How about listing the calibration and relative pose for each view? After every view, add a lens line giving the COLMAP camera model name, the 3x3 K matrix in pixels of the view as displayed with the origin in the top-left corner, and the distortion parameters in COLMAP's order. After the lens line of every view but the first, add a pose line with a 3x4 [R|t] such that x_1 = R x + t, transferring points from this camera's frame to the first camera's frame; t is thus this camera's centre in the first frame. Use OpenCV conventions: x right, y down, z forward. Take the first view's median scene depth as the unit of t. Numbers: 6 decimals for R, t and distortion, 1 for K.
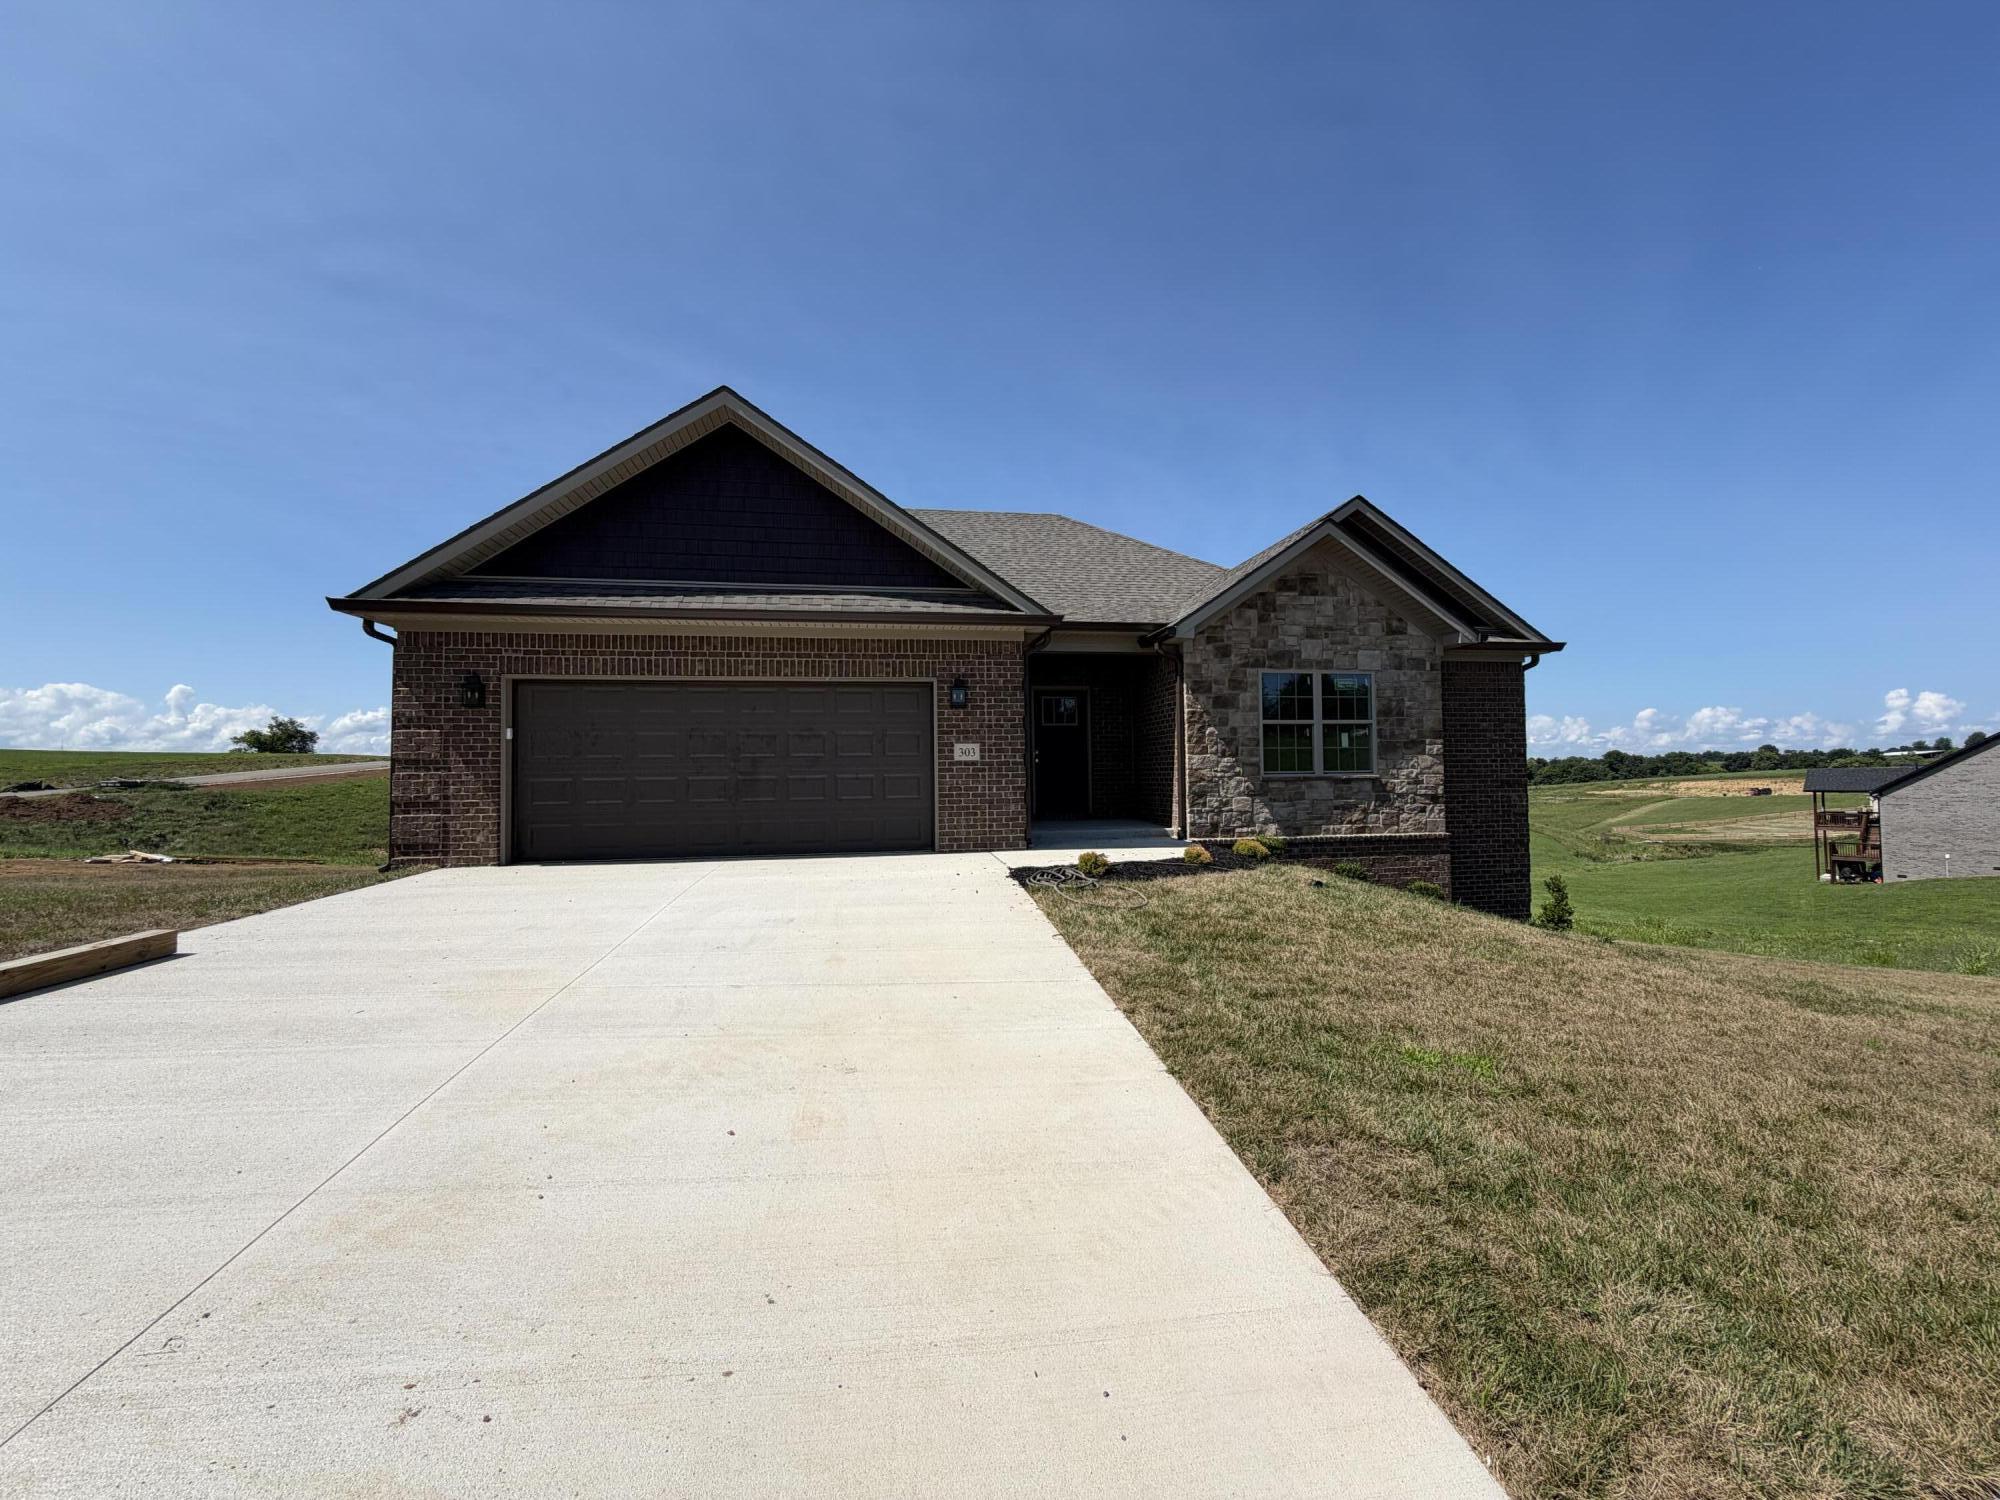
lens RADIAL K [[794.7, 0, 999.6], [0, 794.7, 754.8], [0, 0, 1]] dist [0.004451, 0.000172]
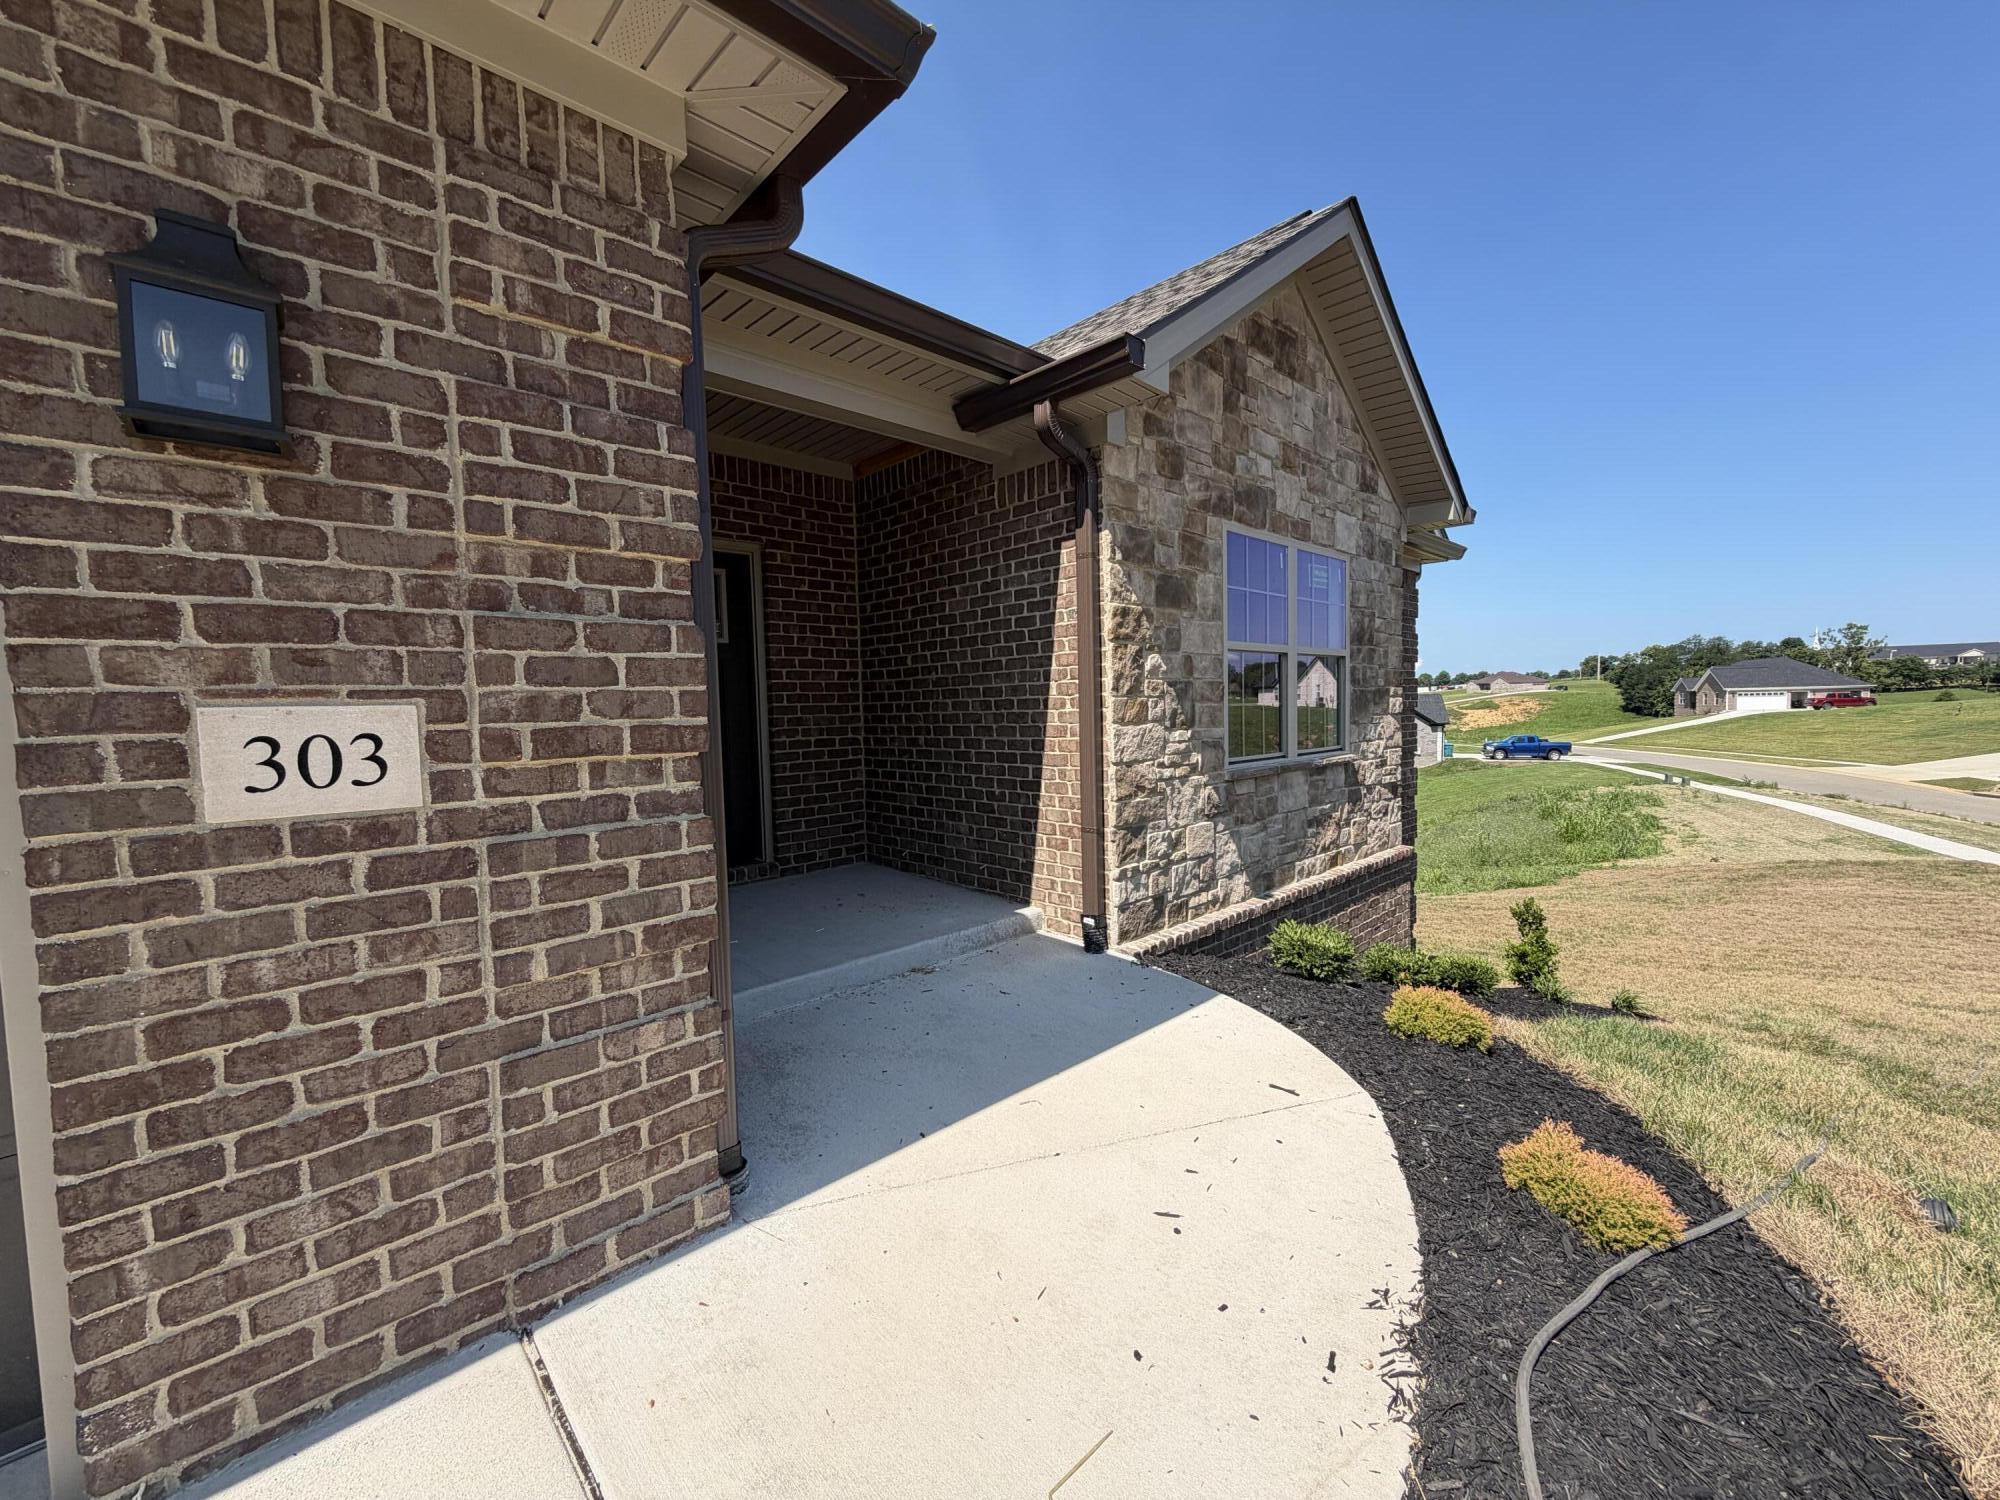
lens RADIAL K [[794.7, 0, 1007.5], [0, 794.7, 750.8], [0, 0, 1]] dist [0.004451, 0.000172]
pose [[0.819742, -0.038677, 0.571425, -0.018217], [-0.001819, 0.997536, 0.070127, -0.014313], [-0.572729, -0.058525, 0.817653, 0.718446]]
